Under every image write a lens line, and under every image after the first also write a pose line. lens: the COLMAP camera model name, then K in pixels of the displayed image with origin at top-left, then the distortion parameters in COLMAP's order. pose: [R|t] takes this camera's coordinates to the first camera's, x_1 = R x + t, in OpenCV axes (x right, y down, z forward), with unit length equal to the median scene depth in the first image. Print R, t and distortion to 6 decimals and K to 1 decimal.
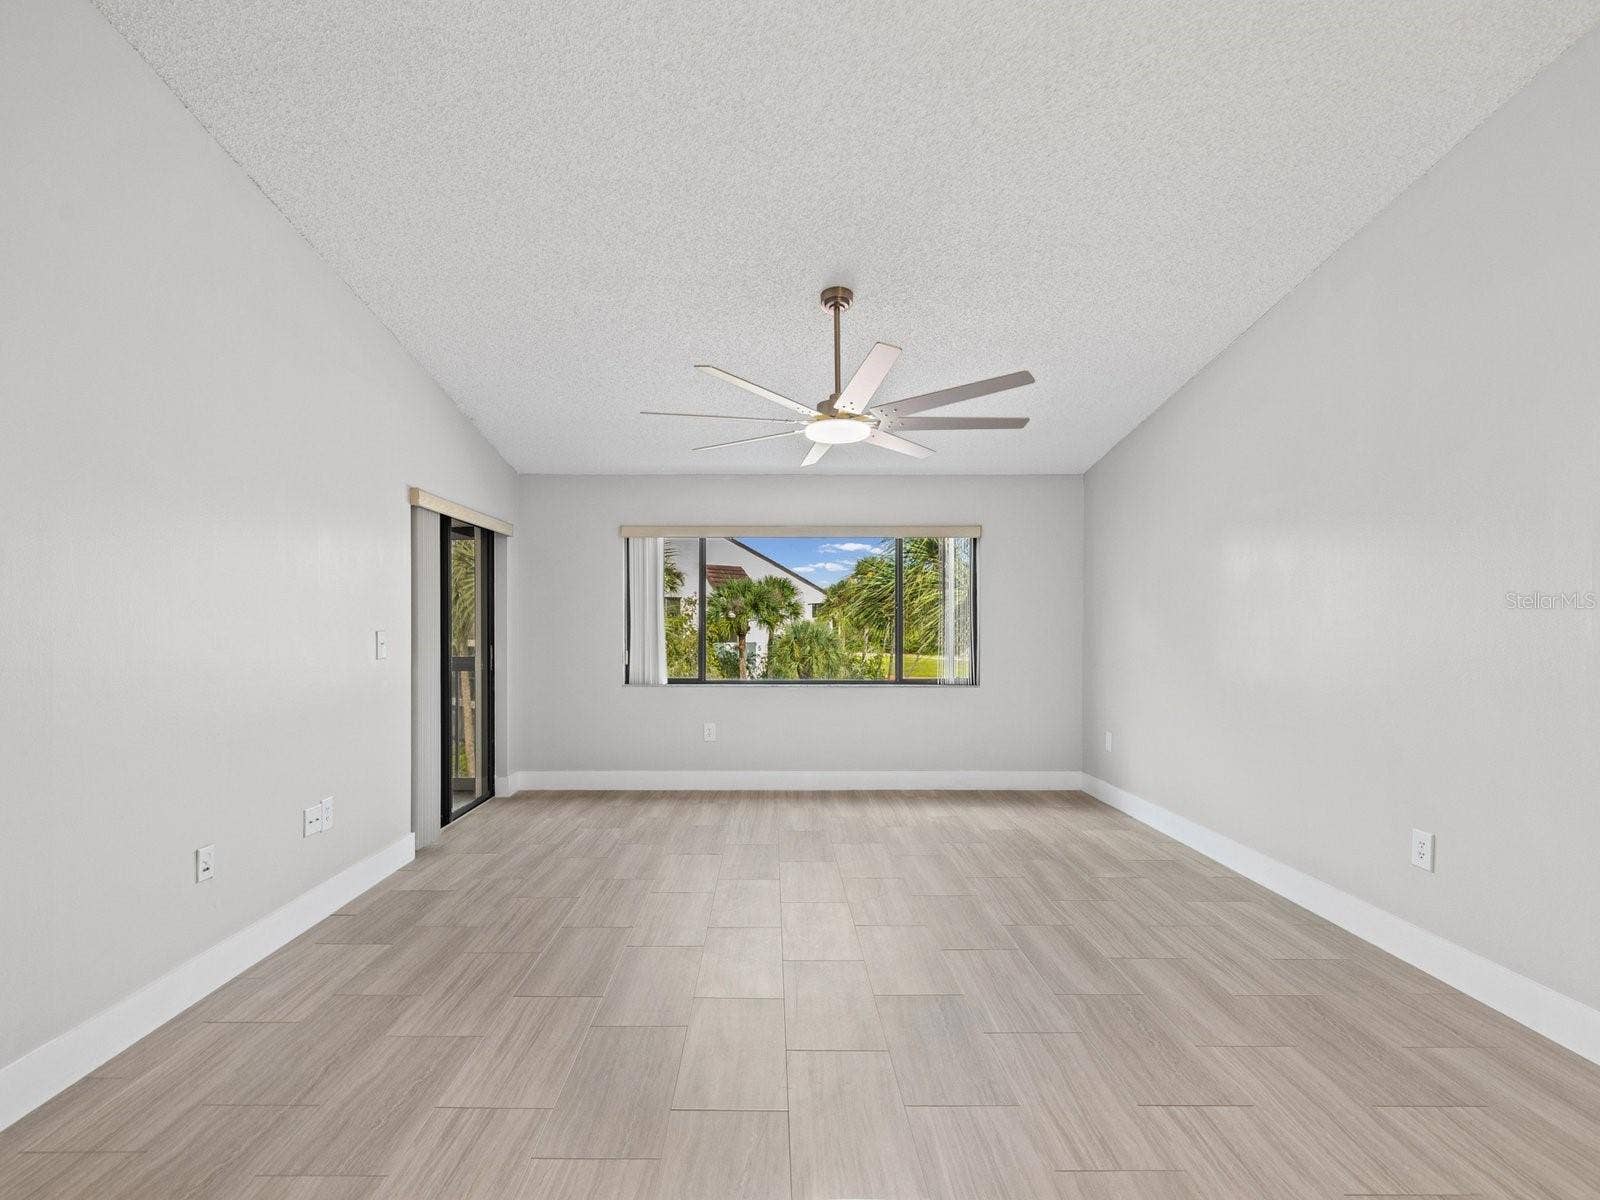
lens RADIAL K [[775.4, 0, 787.5], [0, 775.4, 634.9], [0, 0, 1]] dist [-0.001906, 0.000934]
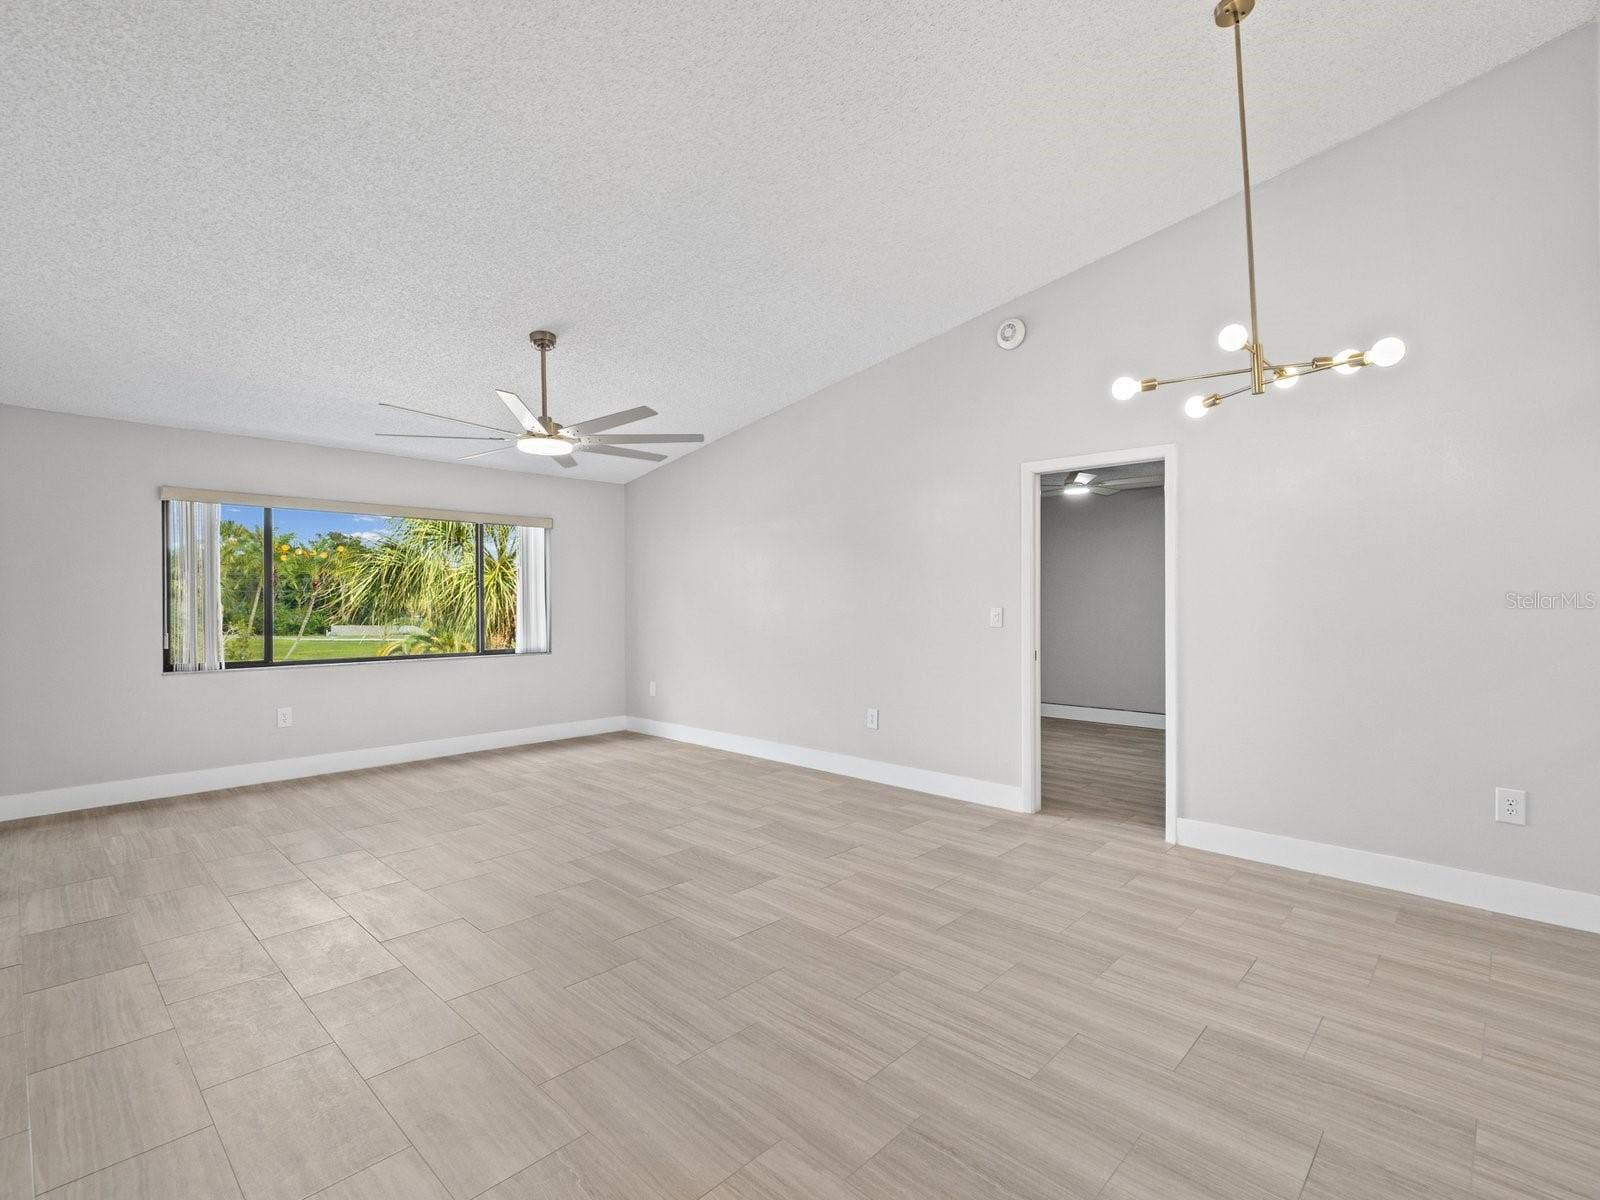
lens RADIAL K [[775.4, 0, 792.8], [0, 775.4, 598.9], [0, 0, 1]] dist [-0.001906, 0.000934]
pose [[0.680360, 0.003240, 0.732871, -0.386608], [0.009049, 0.999877, -0.012821, 0.000887], [-0.732822, 0.015355, 0.680247, -0.090514]]
